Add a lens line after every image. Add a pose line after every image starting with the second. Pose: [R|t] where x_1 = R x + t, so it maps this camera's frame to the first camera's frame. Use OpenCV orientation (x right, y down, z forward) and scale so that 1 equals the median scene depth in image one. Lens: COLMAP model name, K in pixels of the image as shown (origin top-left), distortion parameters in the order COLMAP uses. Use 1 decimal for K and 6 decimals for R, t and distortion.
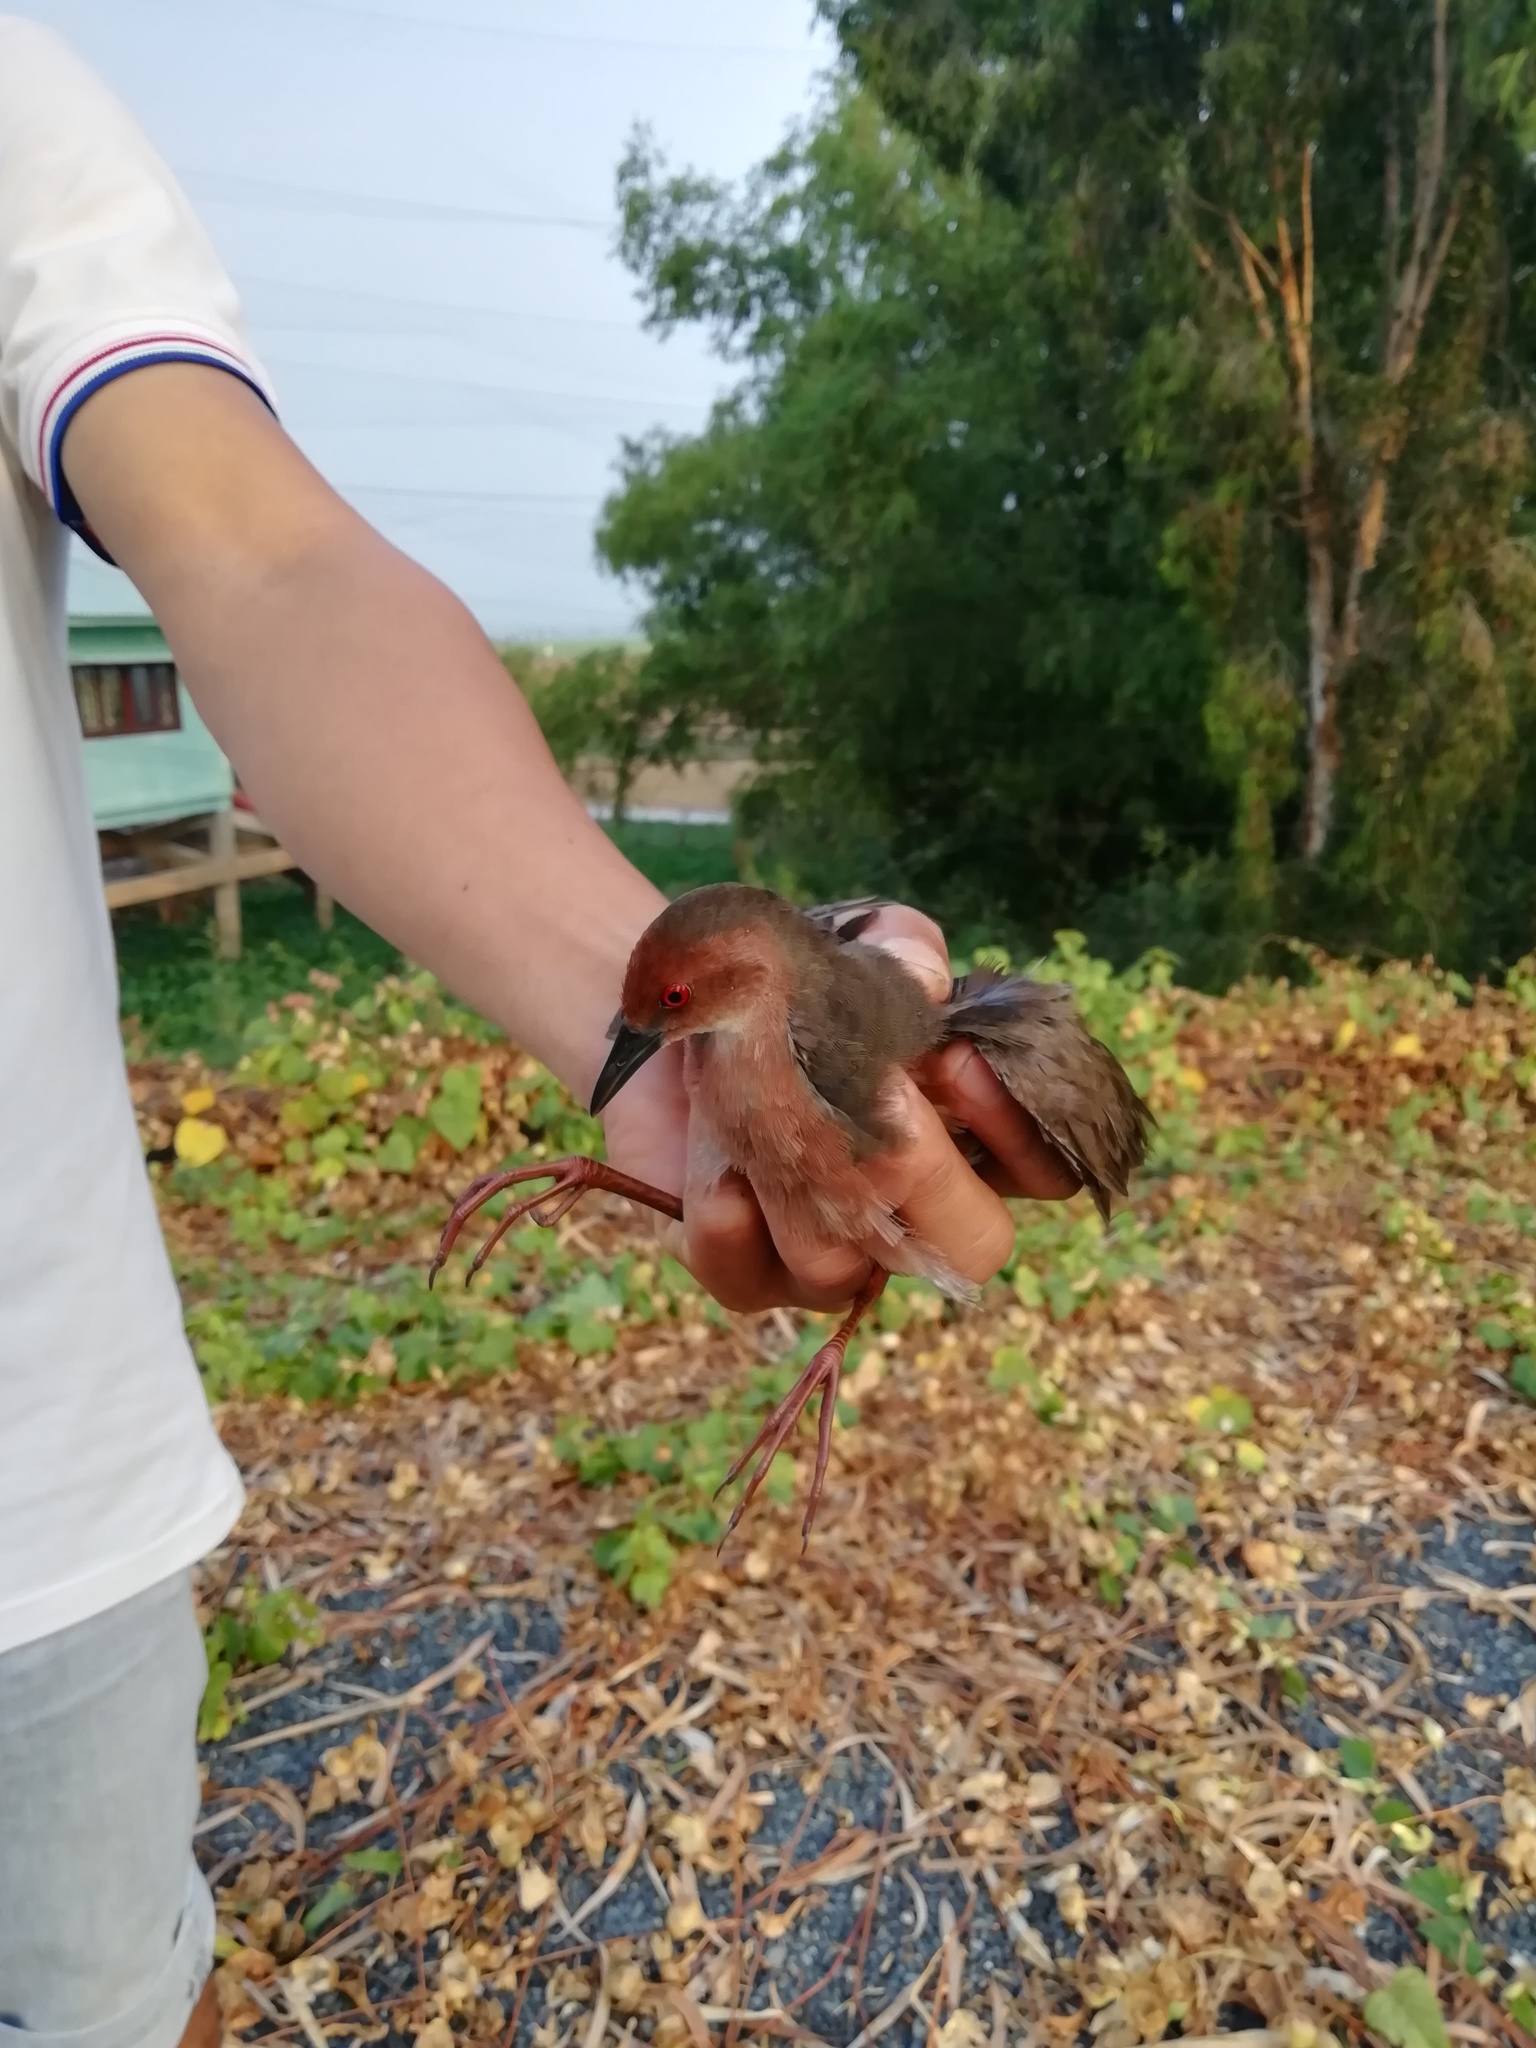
lens RADIAL K [[1575.3, 0, 761.1], [0, 1575.3, 1037.4], [0, 0, 1]] dist [0.013025, -0.008226]
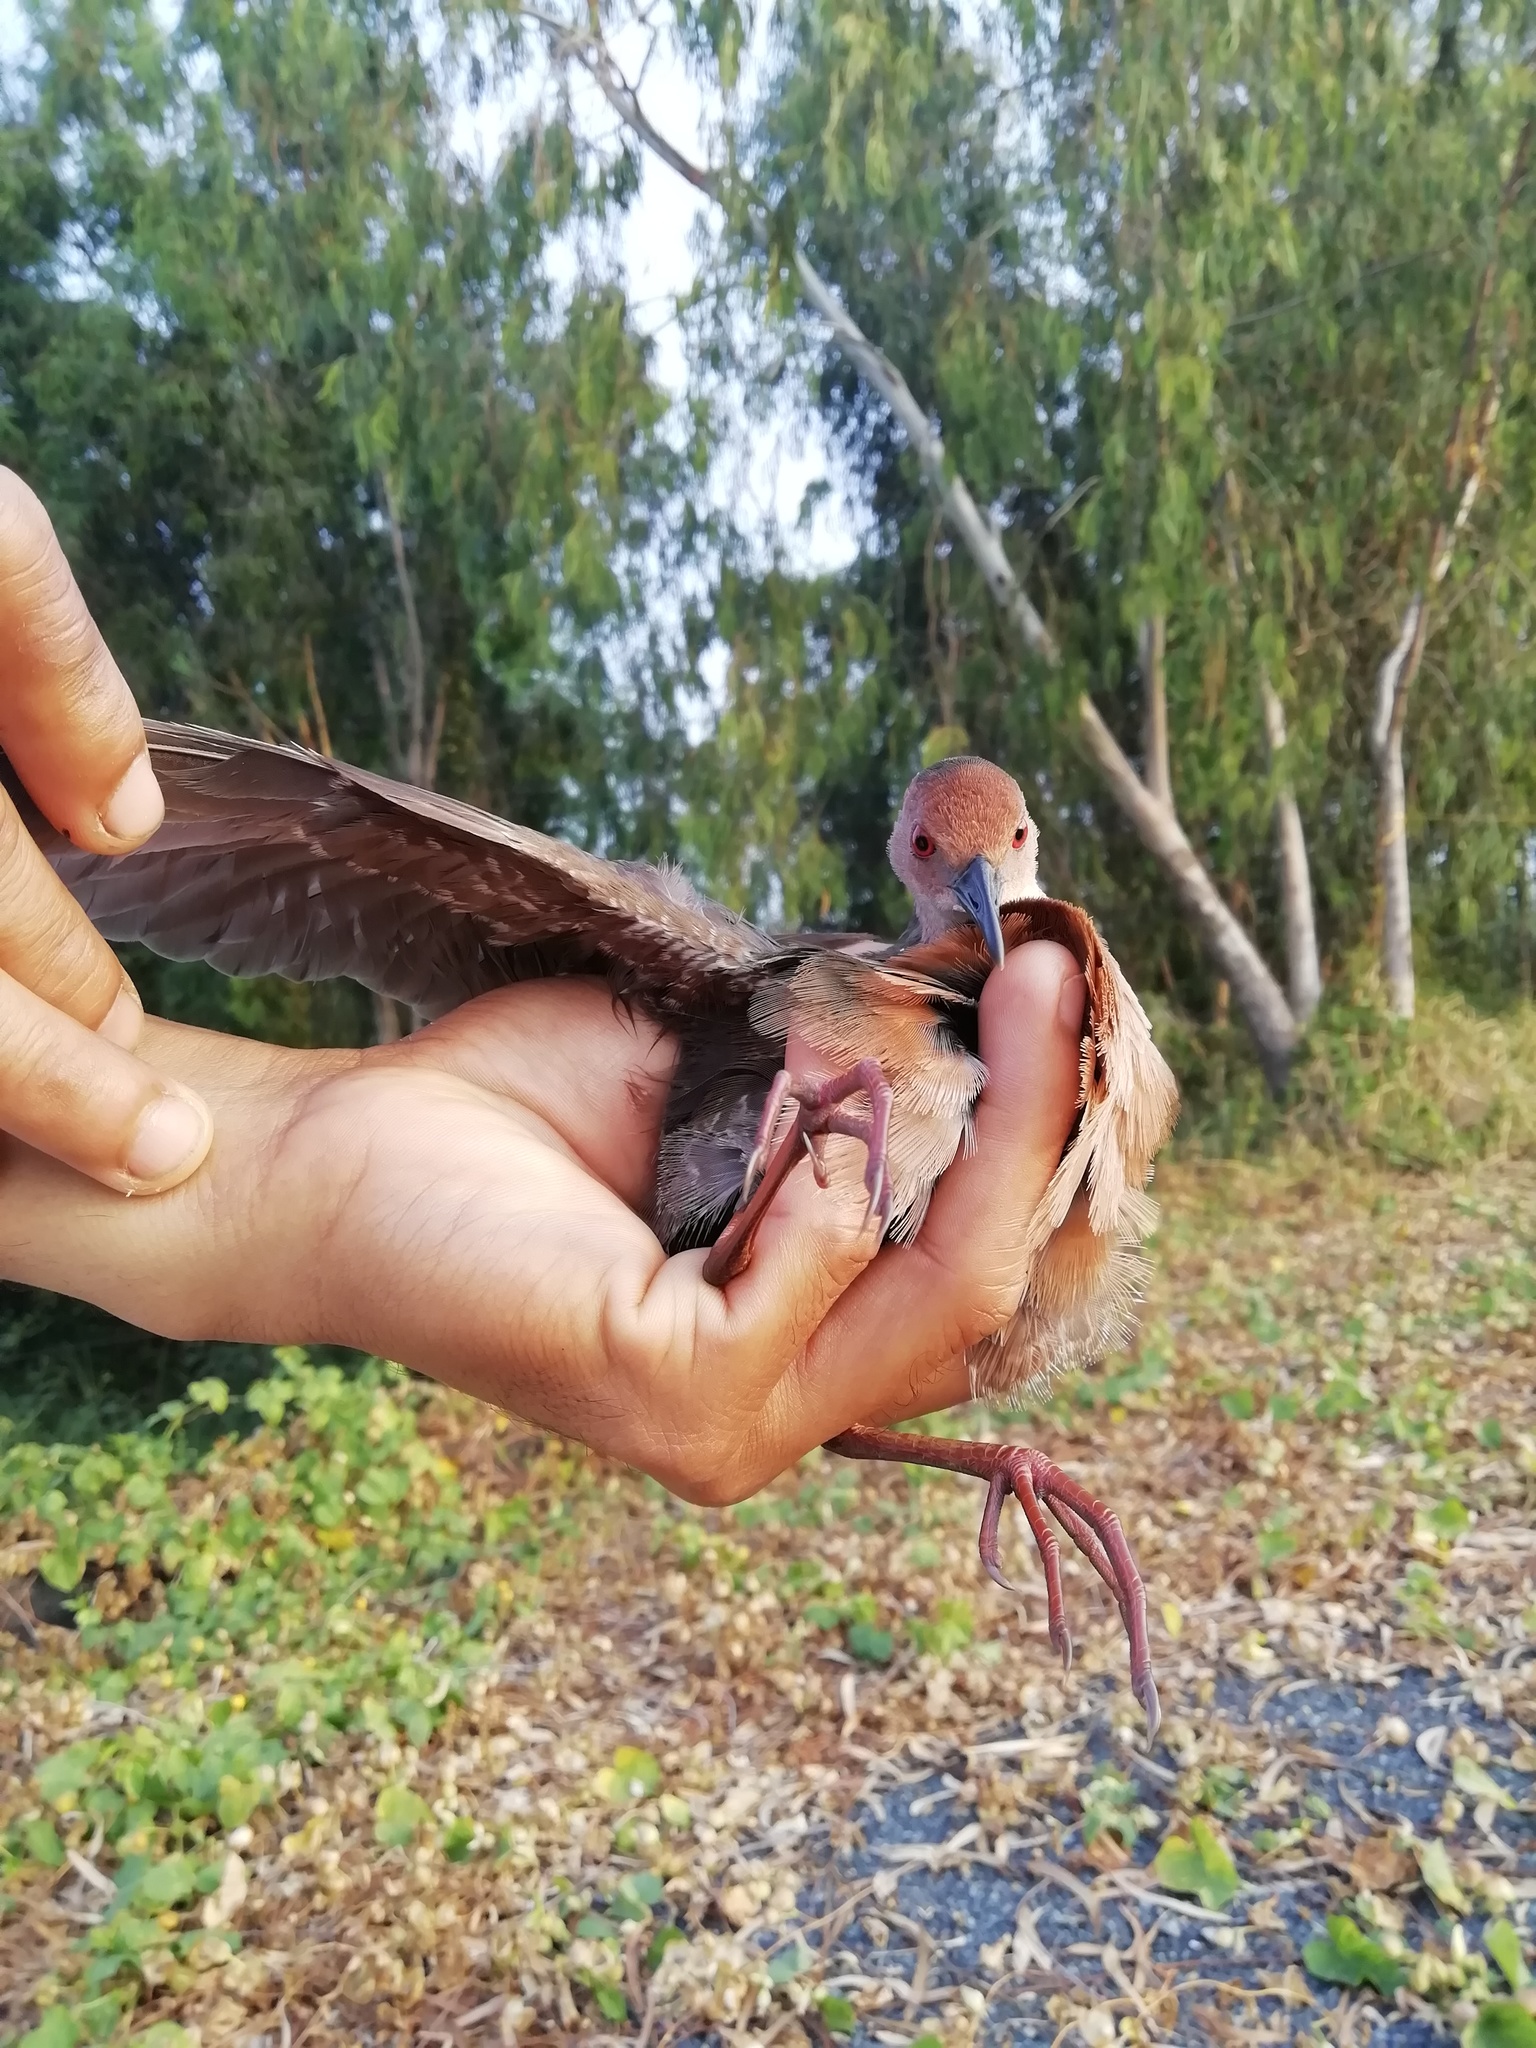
lens RADIAL K [[1575.3, 0, 750.9], [0, 1575.3, 1027.2], [0, 0, 1]] dist [0.013025, -0.008226]
pose [[0.826011, -0.082299, 0.557613, -0.171019], [0.238768, 0.947227, -0.213893, 0.042672], [-0.510583, 0.309819, 0.802071, 0.091651]]
